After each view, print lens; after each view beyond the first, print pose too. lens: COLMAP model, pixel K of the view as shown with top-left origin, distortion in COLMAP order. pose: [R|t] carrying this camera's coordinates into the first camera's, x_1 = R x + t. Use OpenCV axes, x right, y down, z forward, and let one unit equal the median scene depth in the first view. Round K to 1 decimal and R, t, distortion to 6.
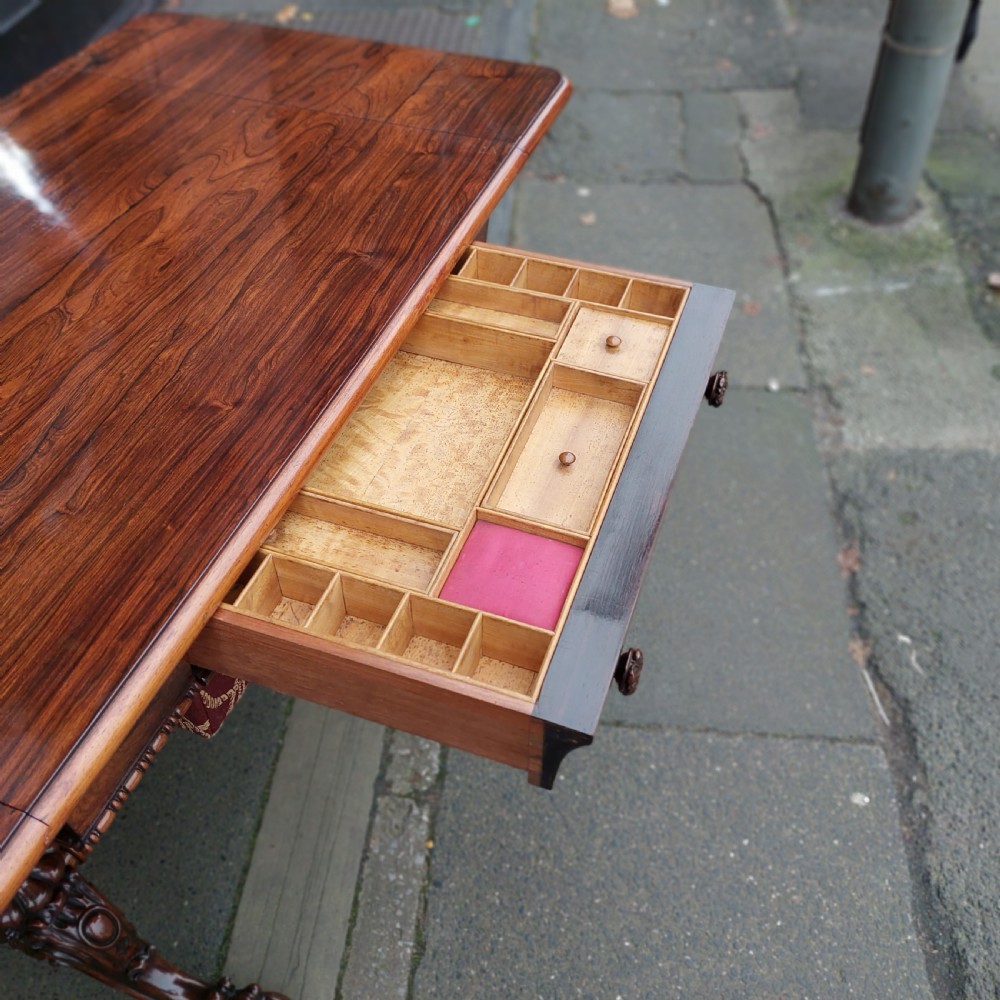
lens RADIAL K [[967.4, 0, 508.1], [0, 967.4, 500.2], [0, 0, 1]] dist [0.056907, -0.088519]
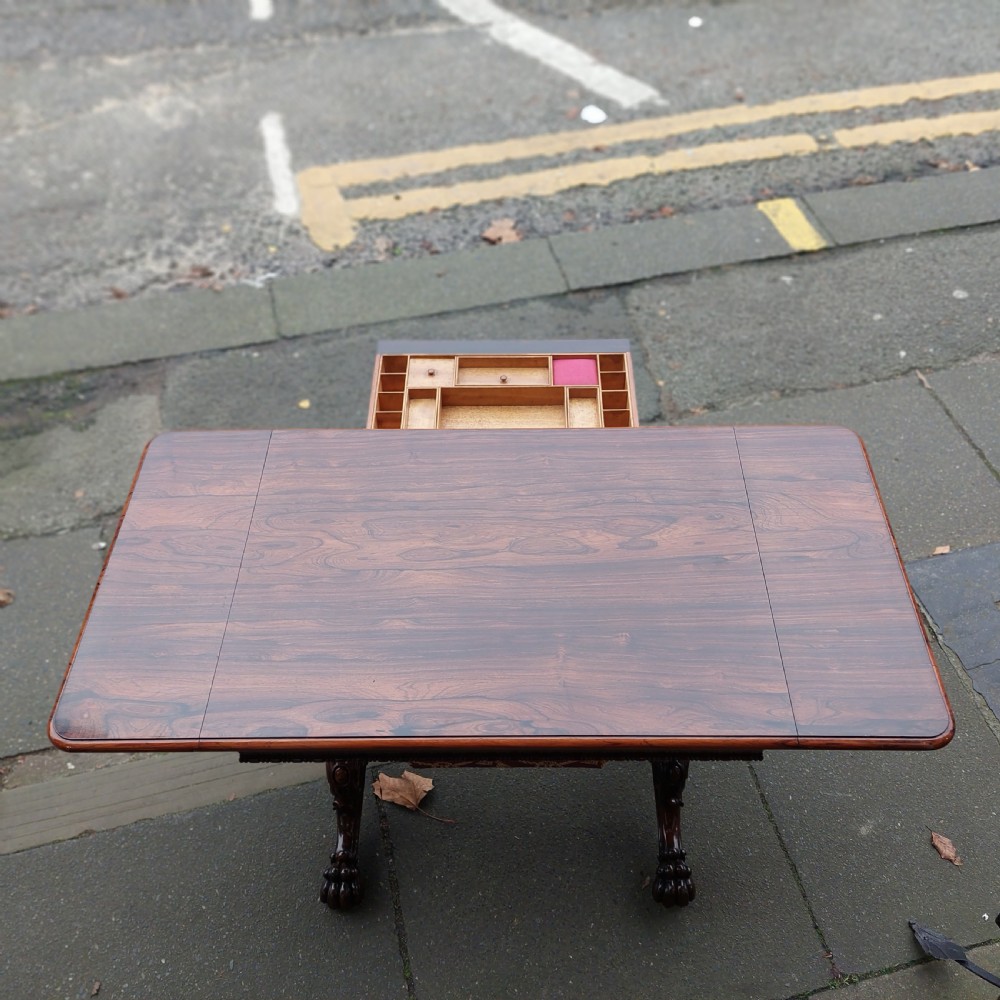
lens RADIAL K [[967.4, 0, 508.1], [0, 967.4, 500.2], [0, 0, 1]] dist [0.056907, -0.088519]
pose [[-0.328052, -0.710382, 0.622687, -1.395586], [0.686043, 0.273985, 0.674001, -1.326074], [-0.649405, 0.648297, 0.397471, 0.194329]]
